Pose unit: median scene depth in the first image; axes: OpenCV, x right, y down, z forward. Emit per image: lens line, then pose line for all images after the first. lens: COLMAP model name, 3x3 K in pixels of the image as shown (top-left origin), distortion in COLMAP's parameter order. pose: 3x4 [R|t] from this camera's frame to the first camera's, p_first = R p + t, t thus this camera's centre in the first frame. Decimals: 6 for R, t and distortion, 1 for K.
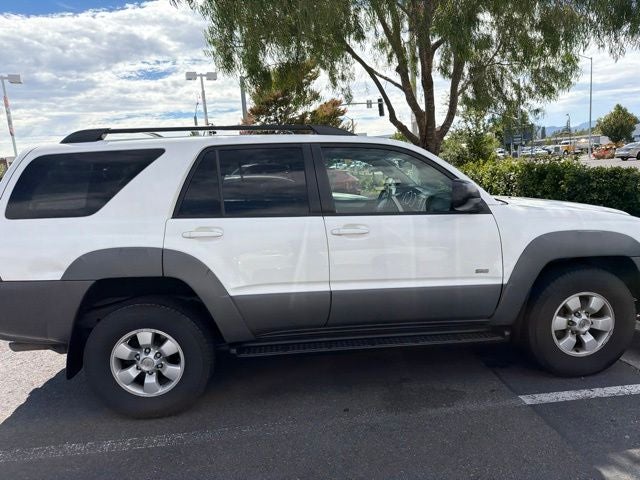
lens RADIAL K [[447.6, 0, 324.3], [0, 447.6, 239.2], [0, 0, 1]] dist [0.040127, -0.050720]
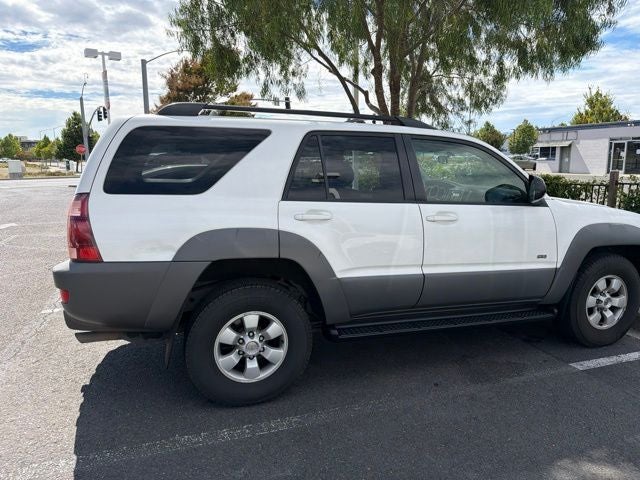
lens RADIAL K [[447.6, 0, 325.7], [0, 447.6, 231.5], [0, 0, 1]] dist [0.040127, -0.050720]
pose [[0.970893, 0.021874, 0.238514, -0.464329], [-0.019006, 0.999717, -0.014316, 0.034066], [-0.238760, 0.009366, 0.971033, 0.015347]]
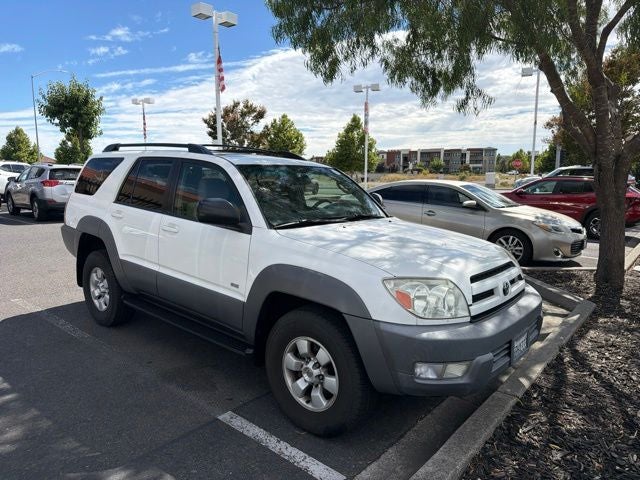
lens RADIAL K [[447.6, 0, 318.9], [0, 447.6, 237.0], [0, 0, 1]] dist [0.040127, -0.050720]
pose [[0.693987, 0.169425, -0.699769, 1.231328], [-0.165945, 0.983391, 0.073520, -0.156460], [0.700602, 0.065102, 0.710576, 0.380959]]
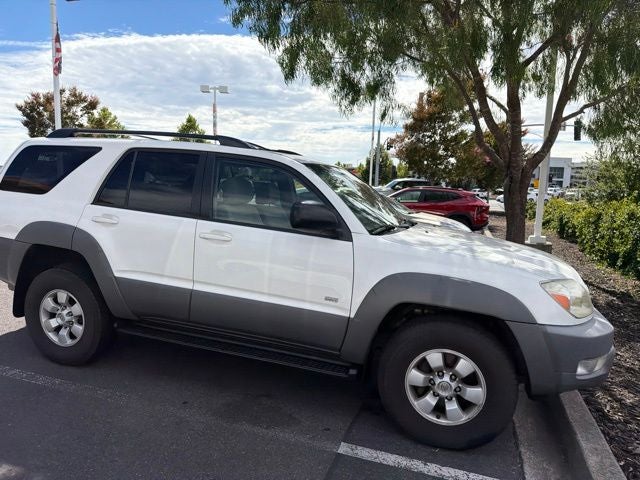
lens RADIAL K [[447.6, 0, 323.3], [0, 447.6, 242.3], [0, 0, 1]] dist [0.040127, -0.050720]
pose [[0.911390, 0.152811, -0.382122, 0.683859], [-0.162402, 0.986698, 0.007240, -0.053343], [0.378145, 0.055459, 0.924084, 0.117958]]
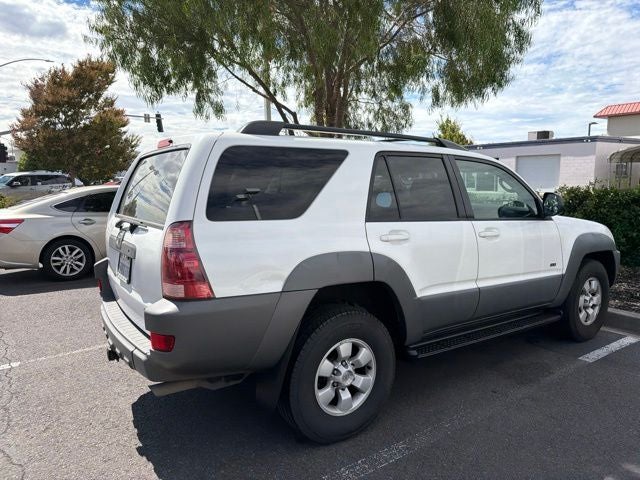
lens RADIAL K [[447.6, 0, 319.7], [0, 447.6, 236.6], [0, 0, 1]] dist [0.040127, -0.050720]
pose [[0.870929, -0.008336, 0.491338, -0.874034], [0.034157, 0.998465, -0.043605, 0.023850], [-0.490220, 0.054760, 0.869877, 0.202426]]
